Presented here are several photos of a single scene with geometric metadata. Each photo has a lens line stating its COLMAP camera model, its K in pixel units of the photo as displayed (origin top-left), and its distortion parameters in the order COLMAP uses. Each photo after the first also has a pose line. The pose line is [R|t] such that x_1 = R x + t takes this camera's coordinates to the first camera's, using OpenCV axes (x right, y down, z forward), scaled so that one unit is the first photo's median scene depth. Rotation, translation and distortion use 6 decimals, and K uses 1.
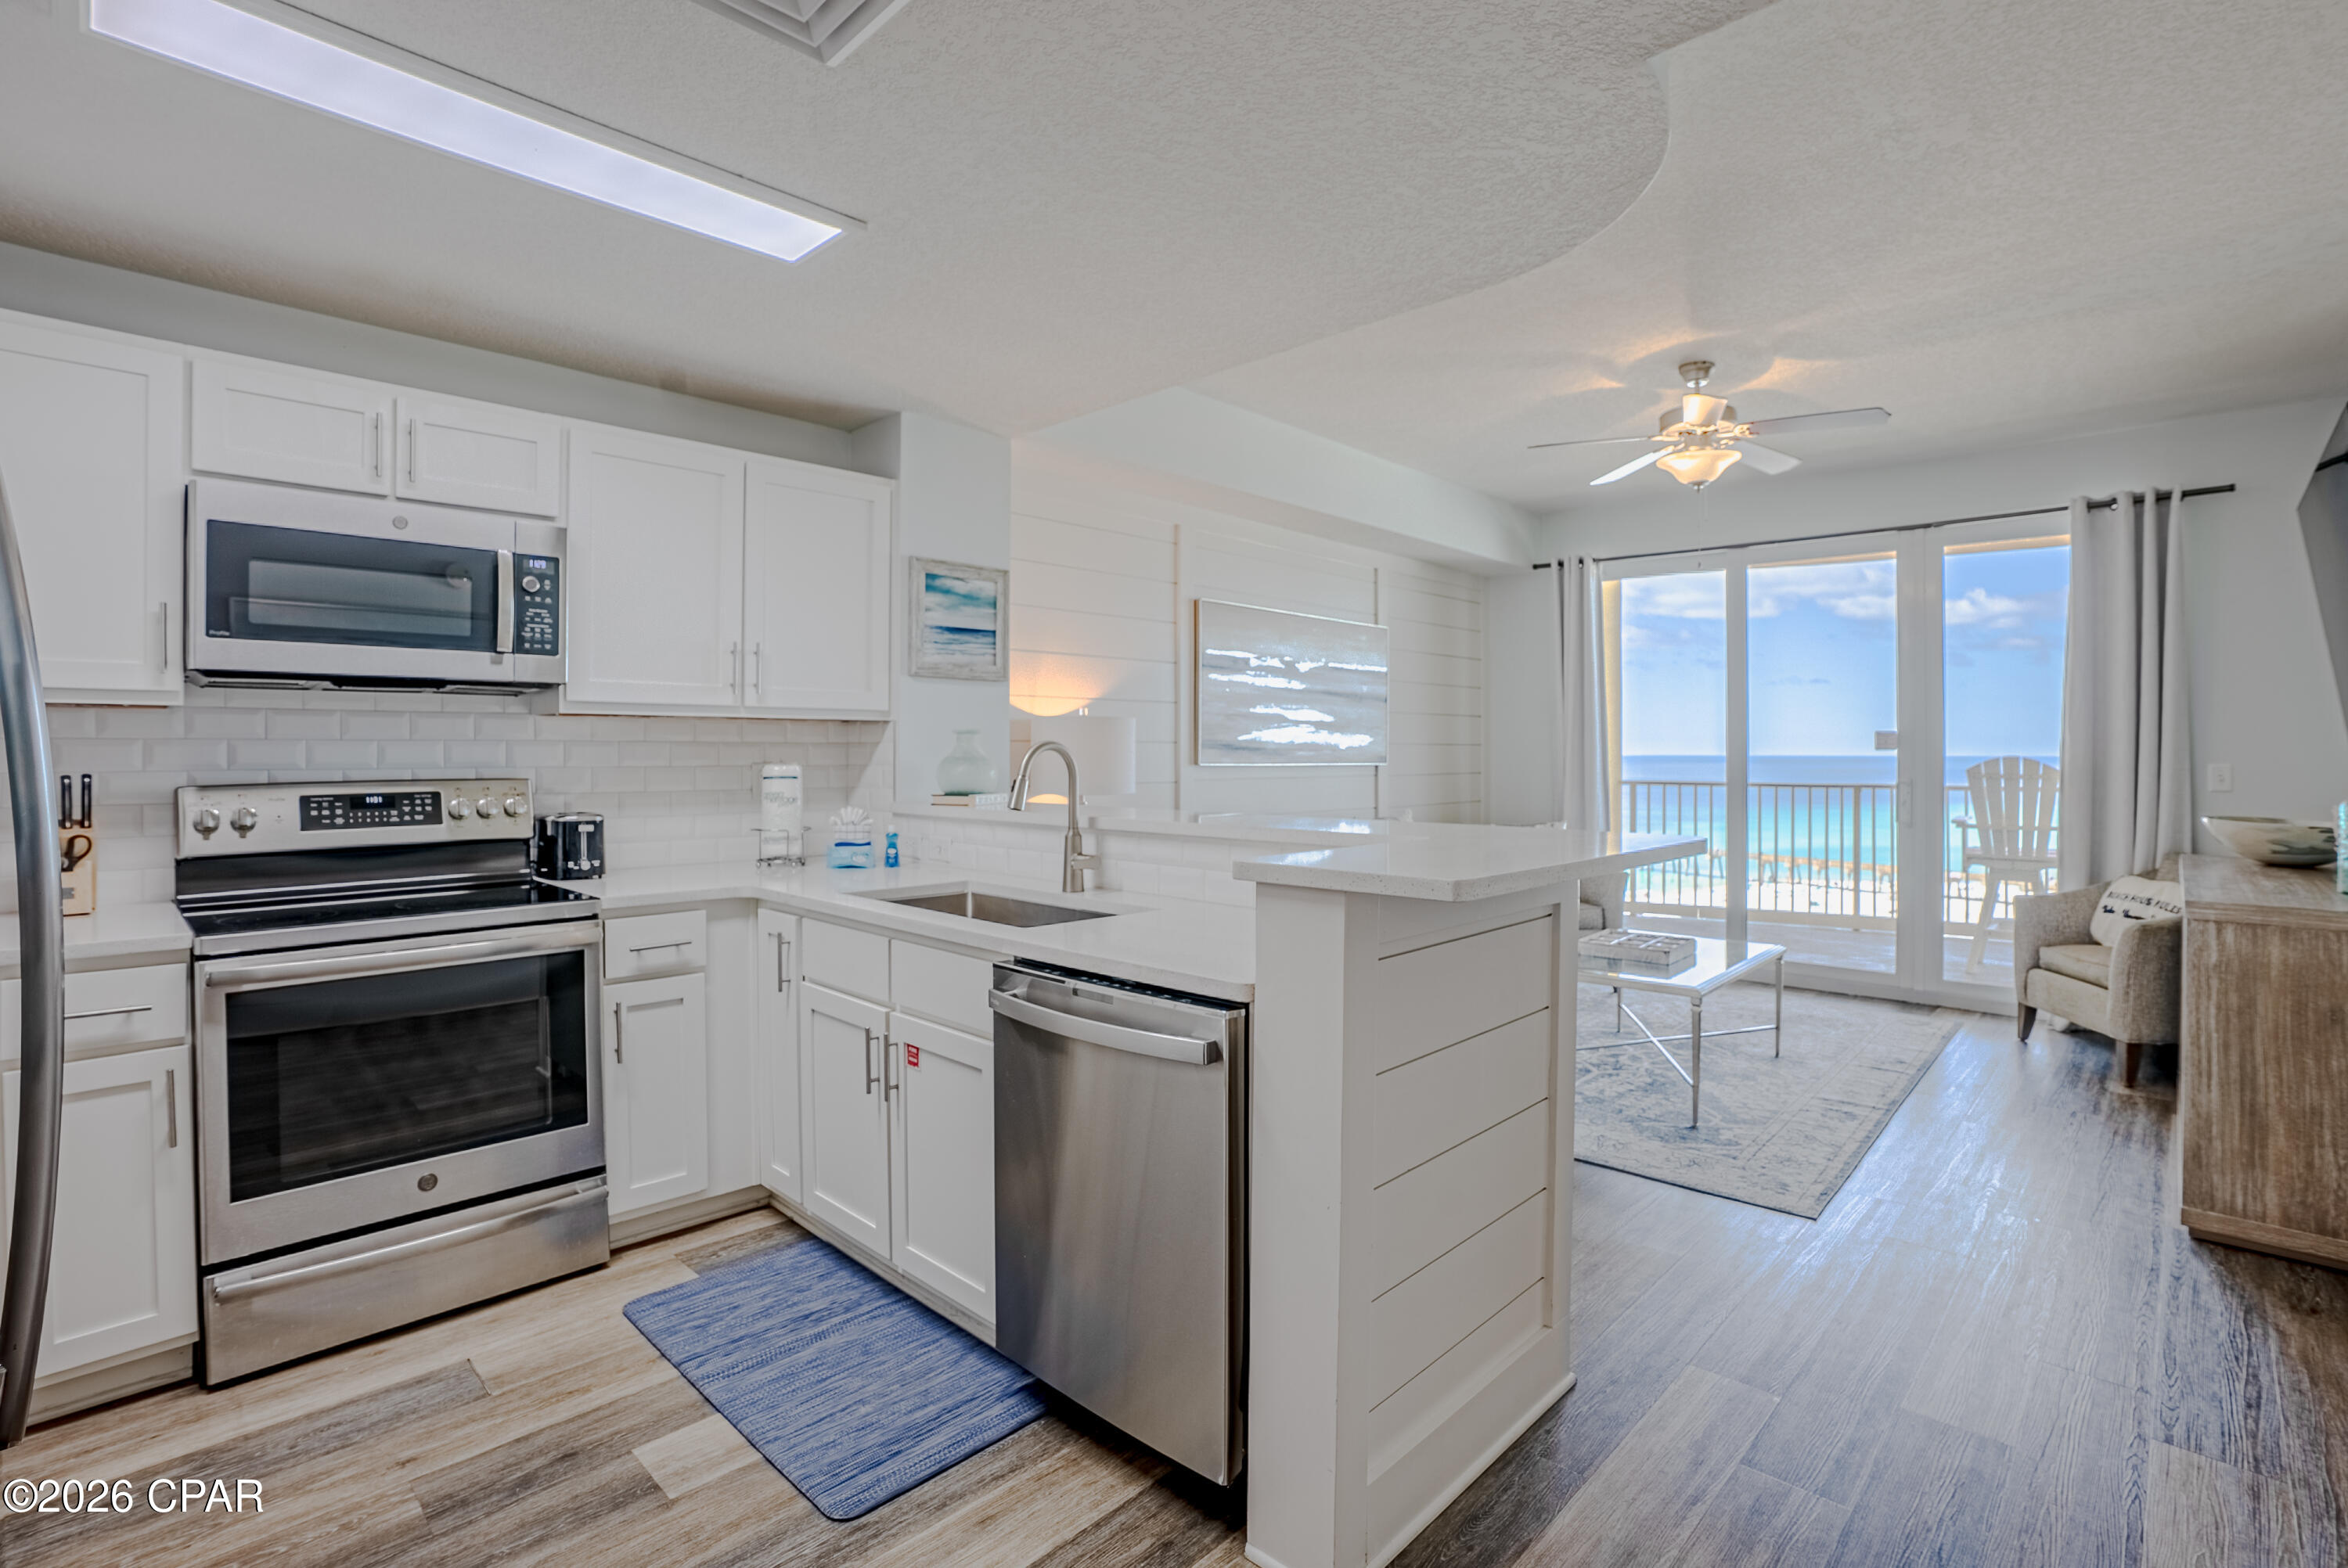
lens RADIAL K [[1098.1, 0, 1174.1], [0, 1098.1, 732.3], [0, 0, 1]] dist [-0.049908, 0.000069]
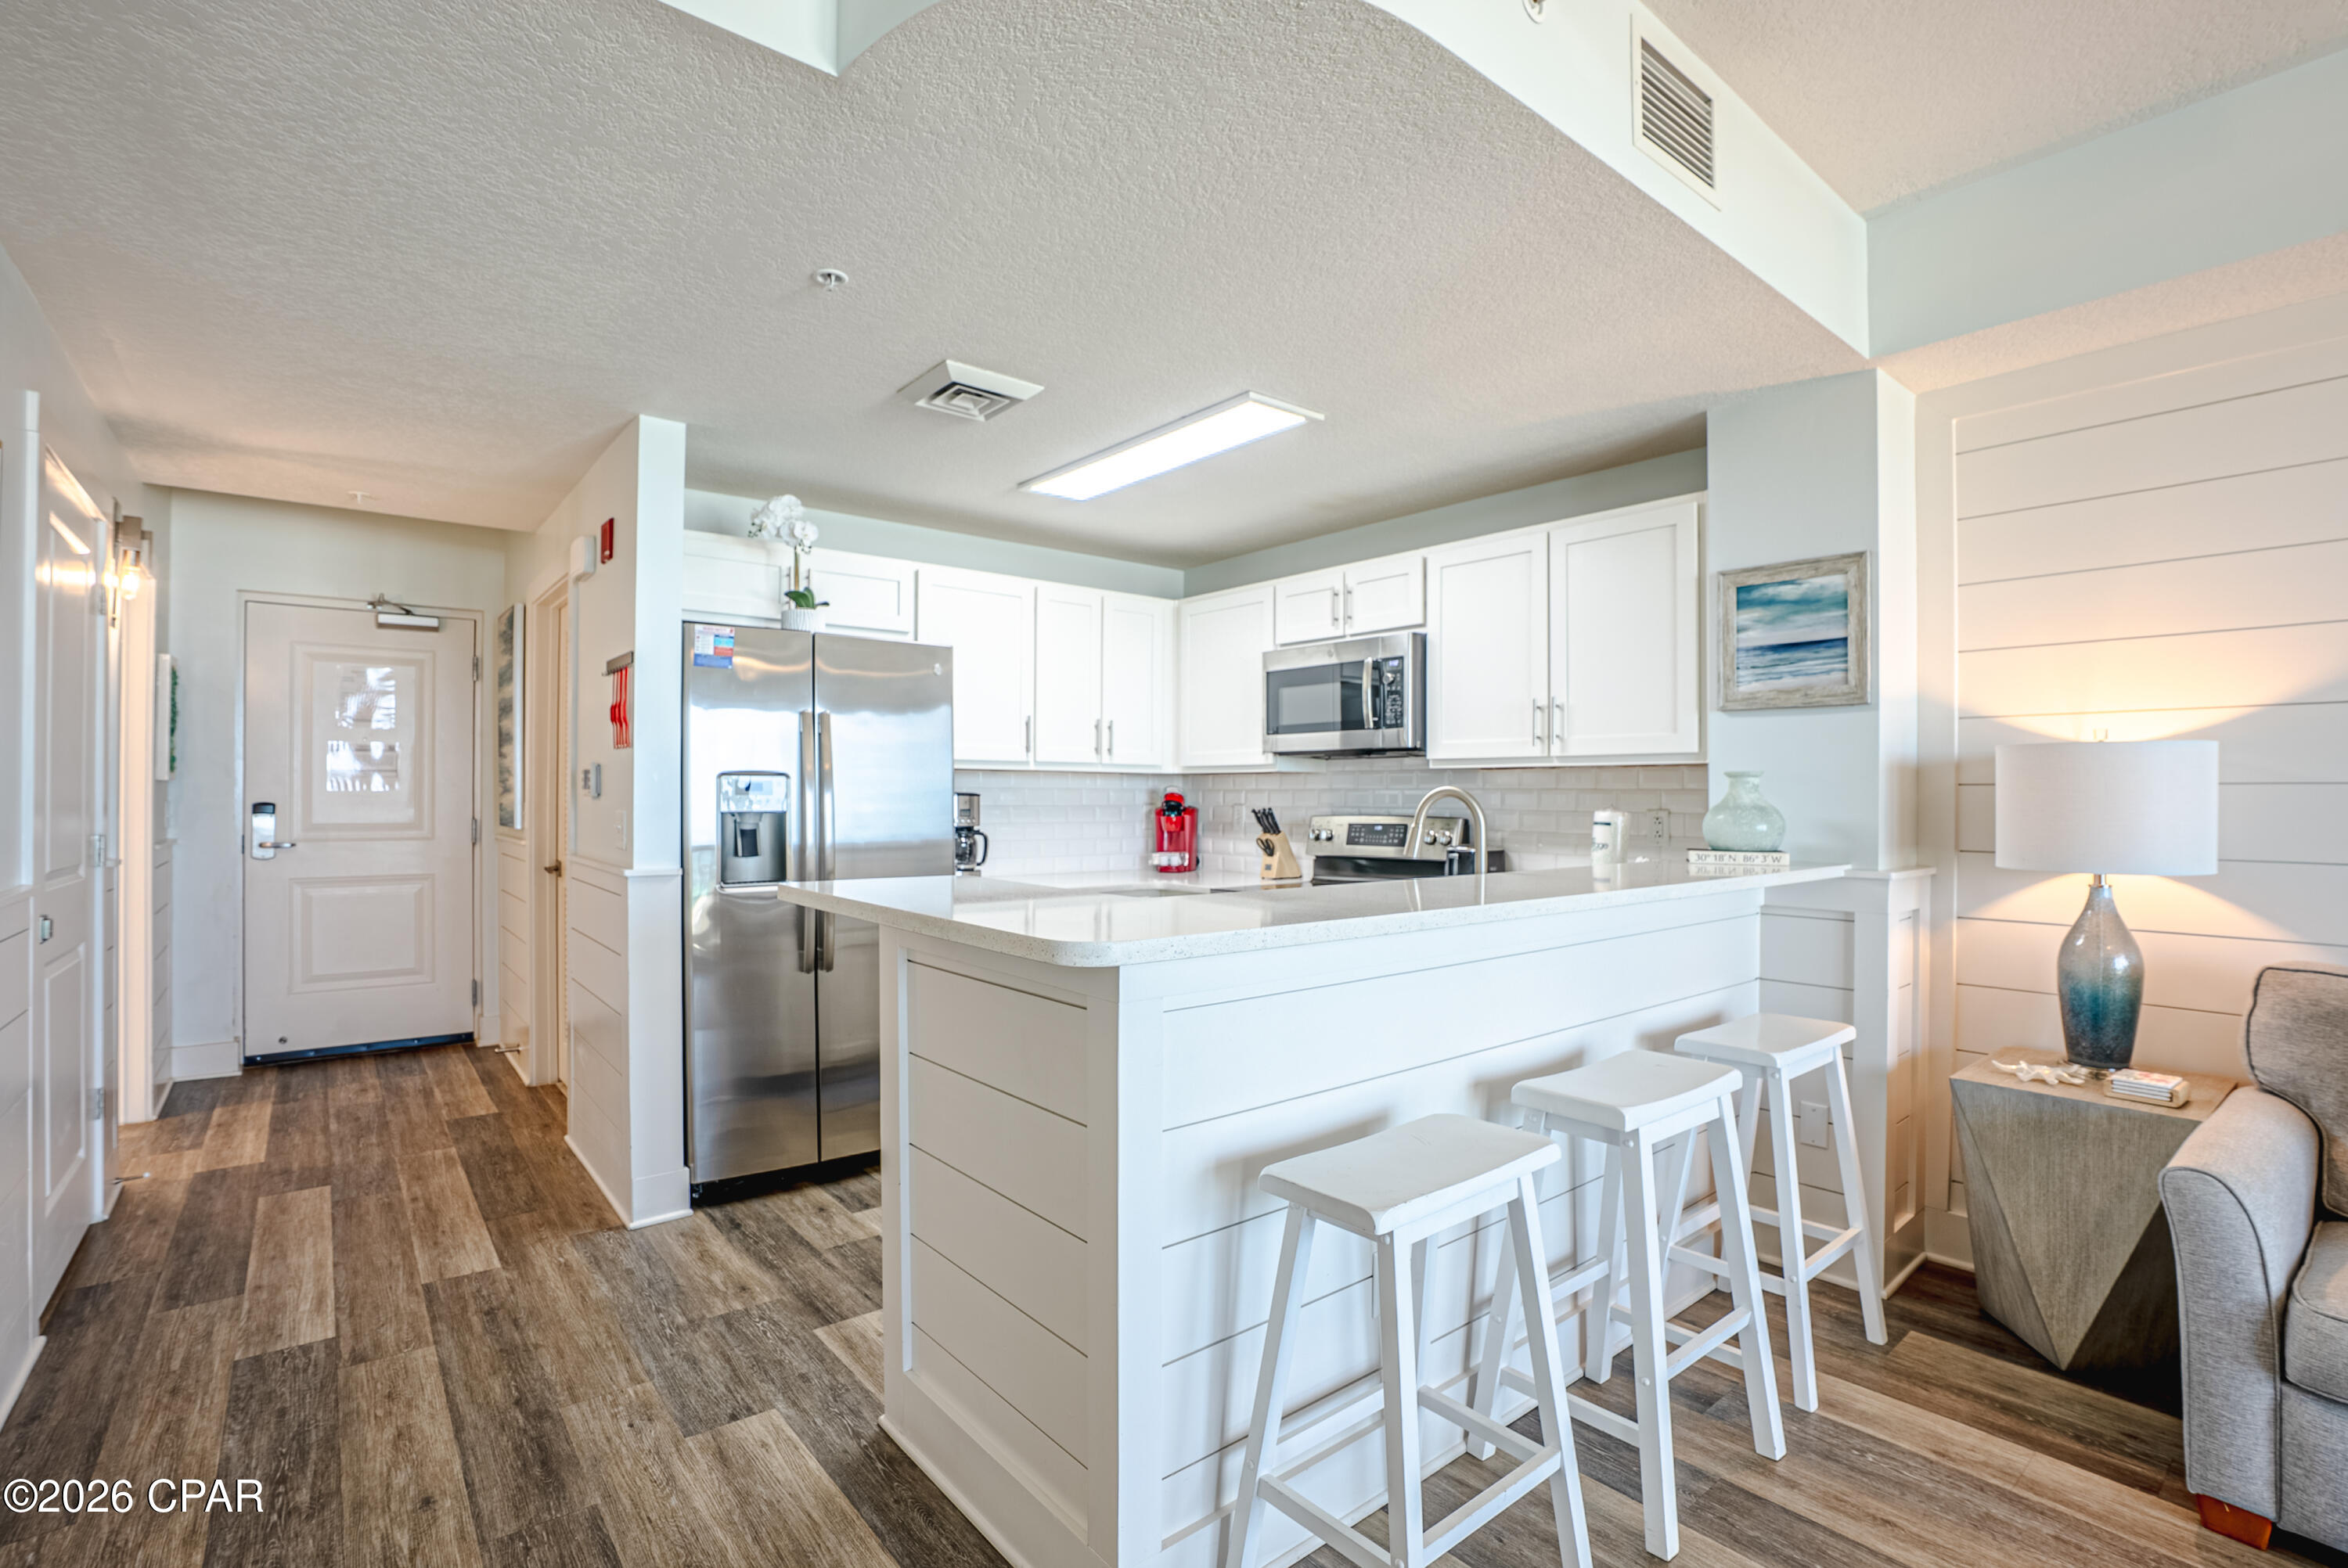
lens RADIAL K [[1087.7, 0, 1197.8], [0, 1087.7, 789.5], [0, 0, 1]] dist [-0.068879, 0.026658]
pose [[-0.094432, -0.003512, -0.995525, 0.801360], [0.013993, 0.999890, -0.004855, 0.010611], [0.995433, -0.014389, -0.094372, 0.842436]]
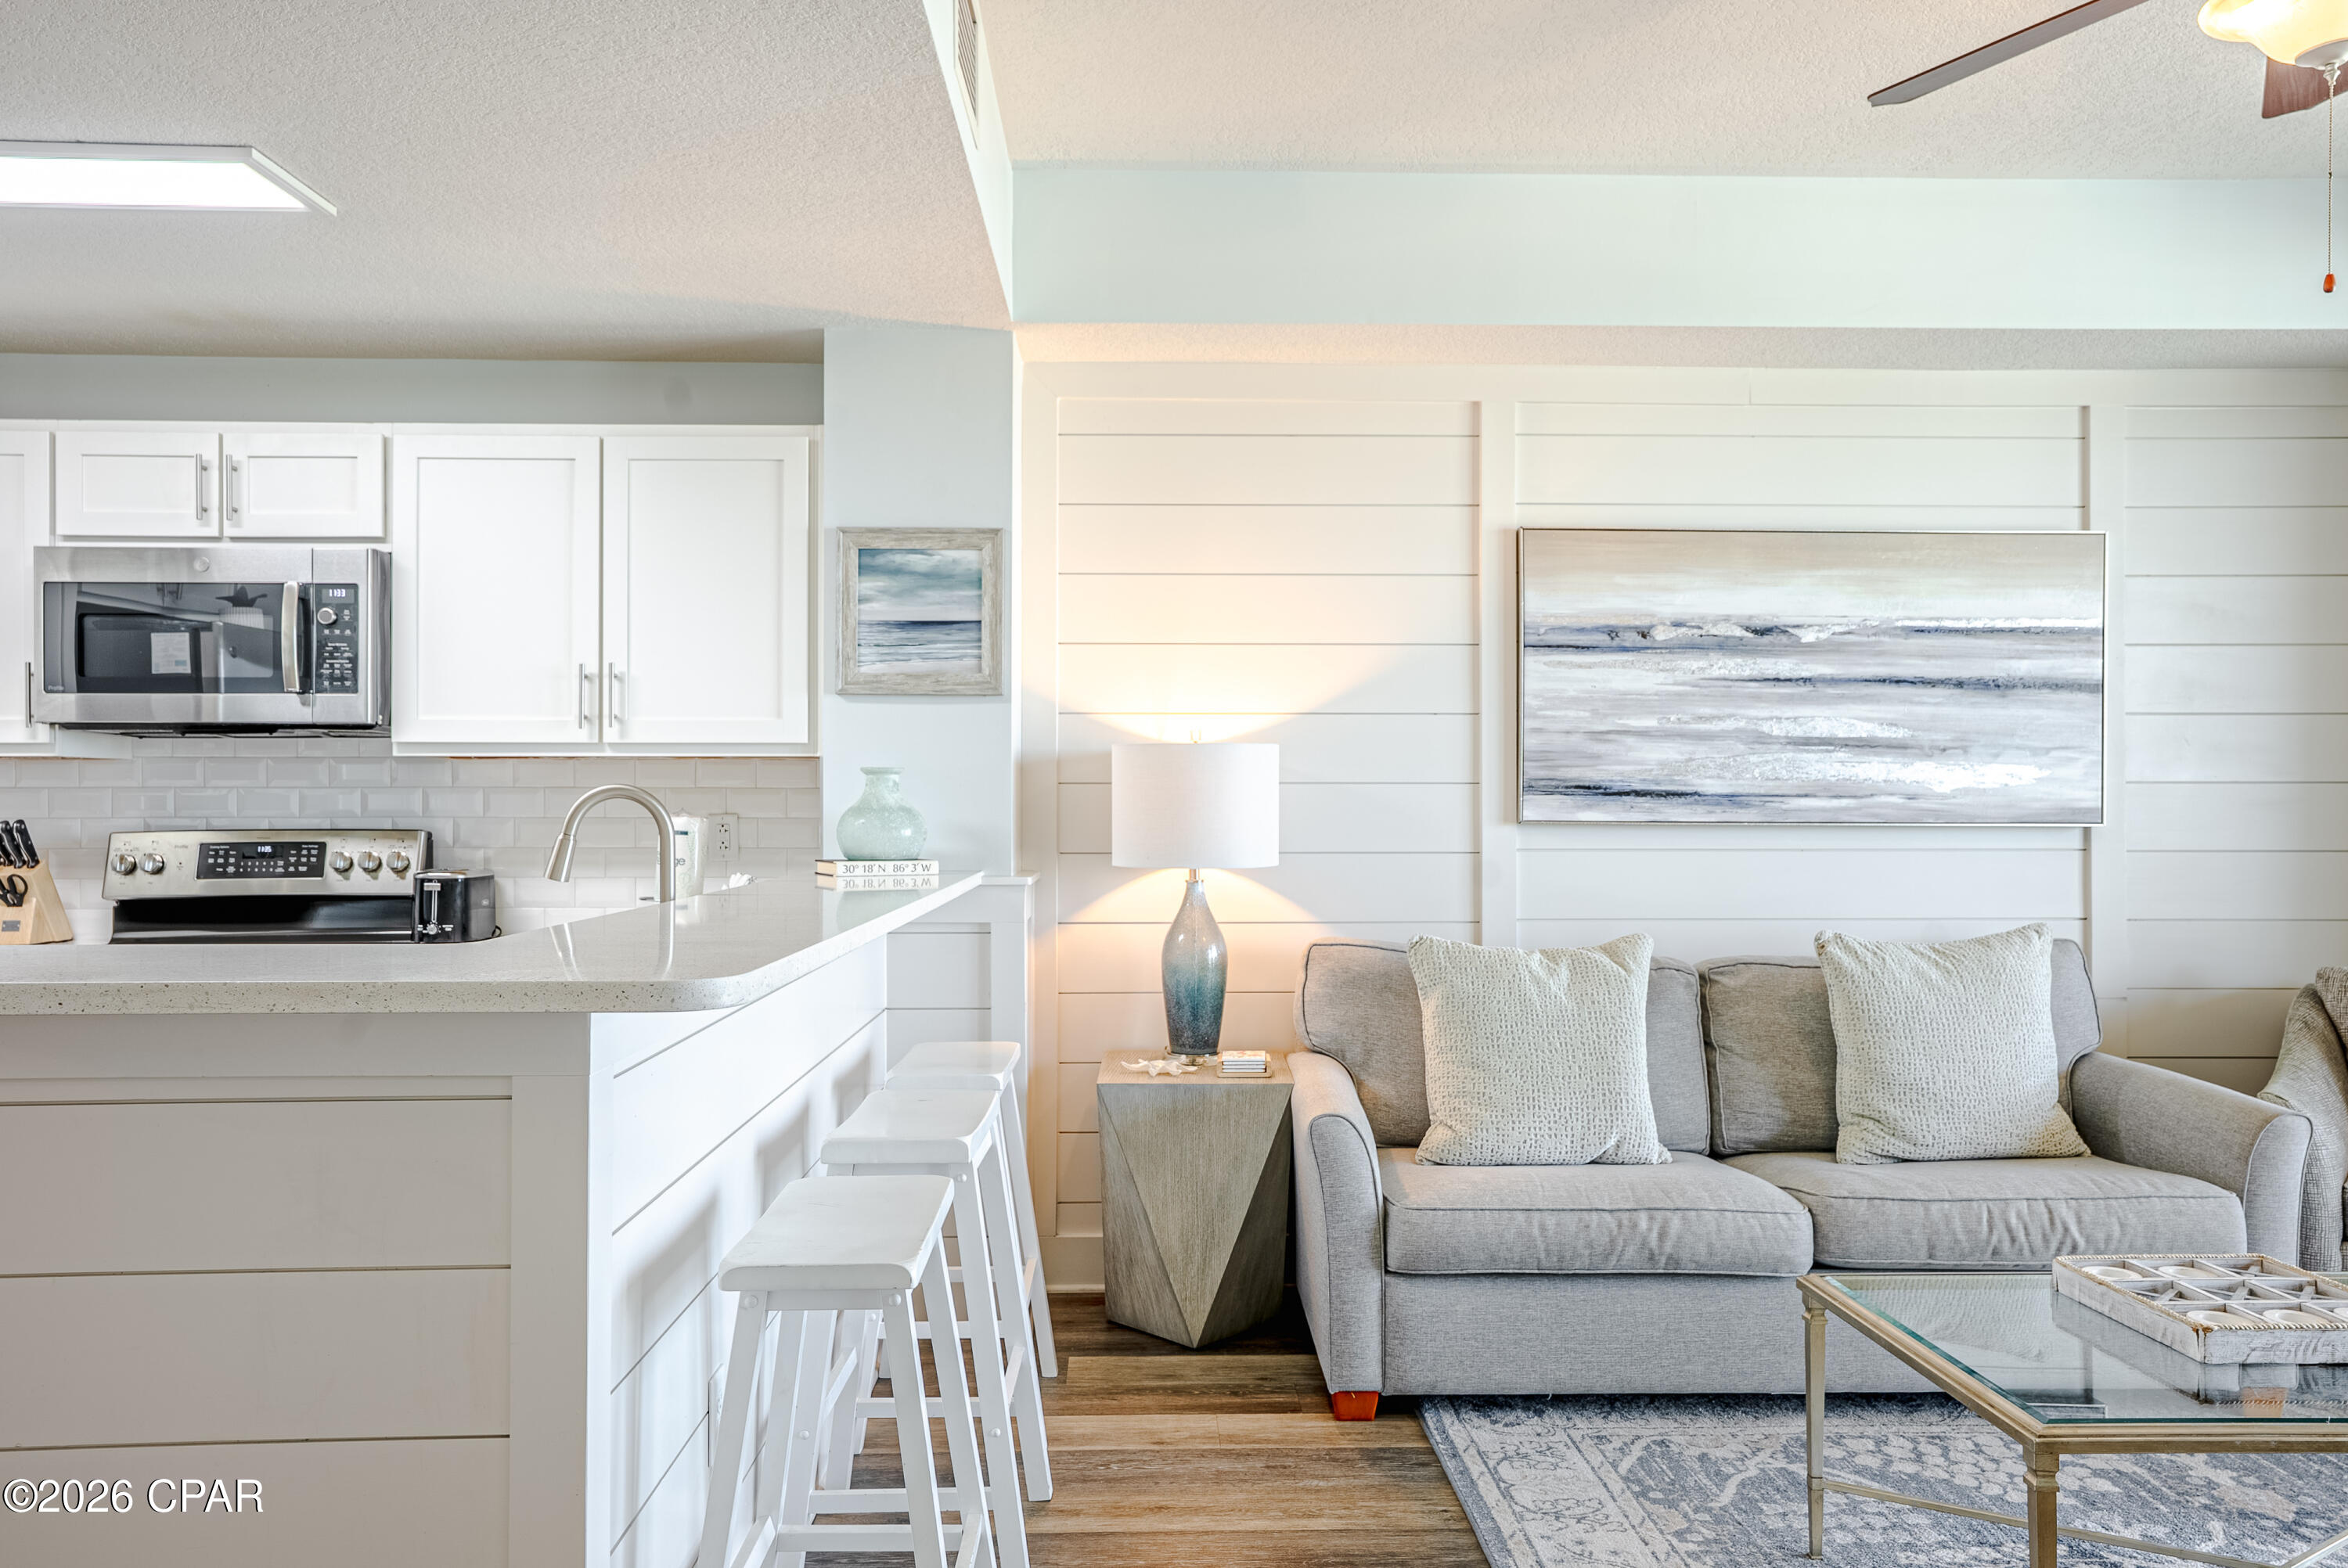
lens RADIAL K [[1658.9, 0, 1174.0], [0, 1658.9, 784.0], [0, 0, 1]] dist [0.000636, 0.001869]
pose [[0.719111, -0.004899, -0.694878, 0.850522], [0.011607, 0.999920, 0.004962, 0.005705], [0.694798, -0.011633, 0.719111, 0.463721]]
